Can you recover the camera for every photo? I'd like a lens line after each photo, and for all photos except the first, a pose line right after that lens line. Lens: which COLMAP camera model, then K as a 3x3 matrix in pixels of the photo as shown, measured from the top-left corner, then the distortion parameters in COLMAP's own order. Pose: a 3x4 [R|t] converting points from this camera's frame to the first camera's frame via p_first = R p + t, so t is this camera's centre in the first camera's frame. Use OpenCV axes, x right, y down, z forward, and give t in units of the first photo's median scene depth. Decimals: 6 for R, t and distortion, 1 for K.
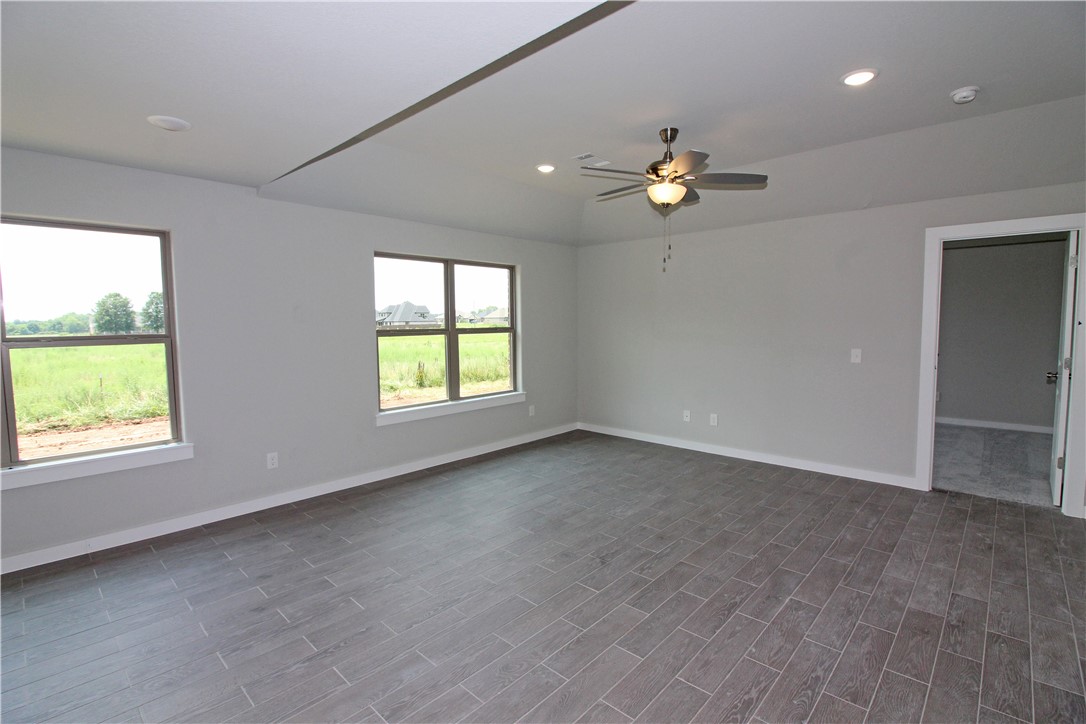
lens RADIAL K [[501.0, 0, 548.2], [0, 501.0, 356.7], [0, 0, 1]] dist [-0.011499, -0.006303]
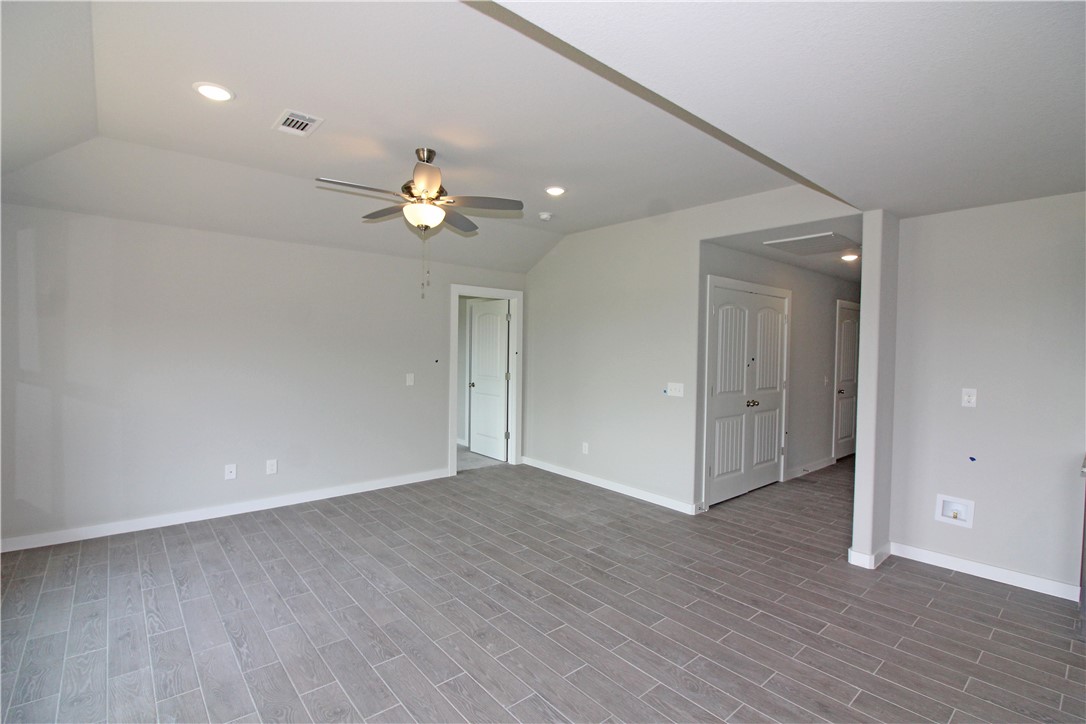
lens RADIAL K [[501.0, 0, 550.4], [0, 501.0, 354.7], [0, 0, 1]] dist [-0.011499, -0.006303]
pose [[0.104769, -0.002574, 0.994493, -0.704019], [0.054884, 0.998488, -0.003198, -0.050194], [-0.992981, 0.054917, 0.104752, 0.709750]]
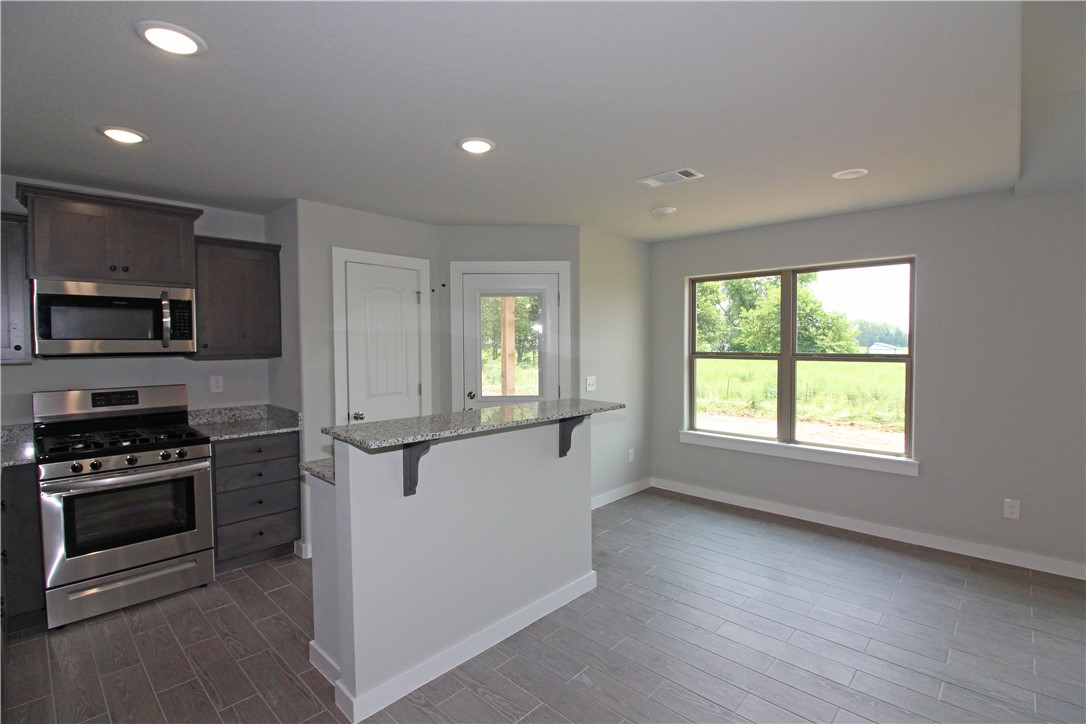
lens RADIAL K [[501.0, 0, 578.2], [0, 501.0, 359.9], [0, 0, 1]] dist [-0.011499, -0.006303]
pose [[0.001798, 0.037767, -0.999285, 0.289476], [-0.068469, 0.996946, 0.037555, -0.024109], [0.997652, 0.068353, 0.004378, 0.287622]]
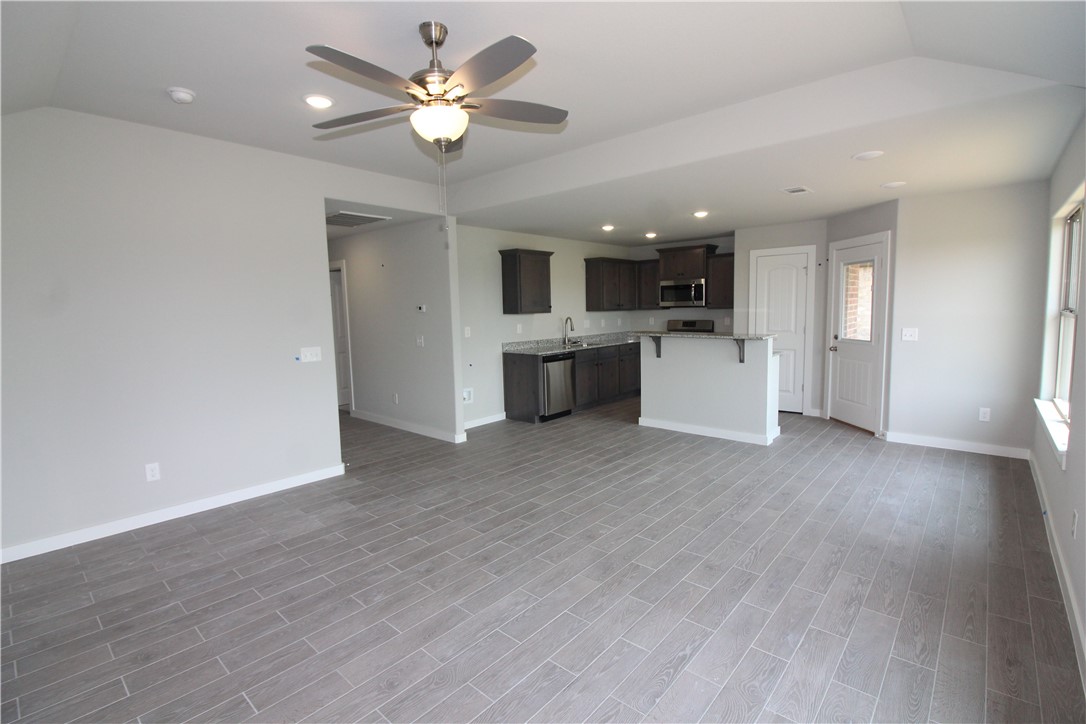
lens RADIAL K [[501.0, 0, 543.5], [0, 501.0, 362.1], [0, 0, 1]] dist [-0.011499, -0.006303]
pose [[-0.999234, 0.034400, -0.018644, 0.126791], [0.030422, 0.982703, 0.182671, -0.135908], [0.024606, 0.181964, -0.982997, 1.781944]]
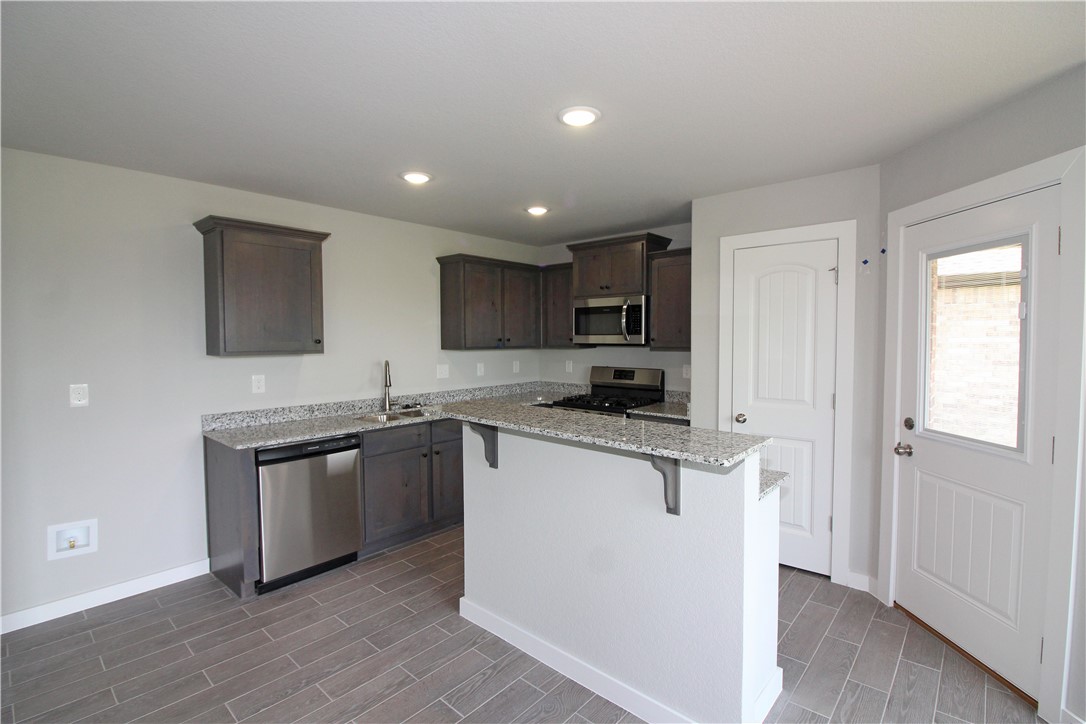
lens RADIAL K [[501.0, 0, 547.3], [0, 501.0, 364.5], [0, 0, 1]] dist [-0.011499, -0.006303]
pose [[-0.999585, 0.014851, -0.024678, -0.368995], [0.011595, 0.991810, 0.127195, -0.063258], [0.026365, 0.126856, -0.991571, 0.787568]]
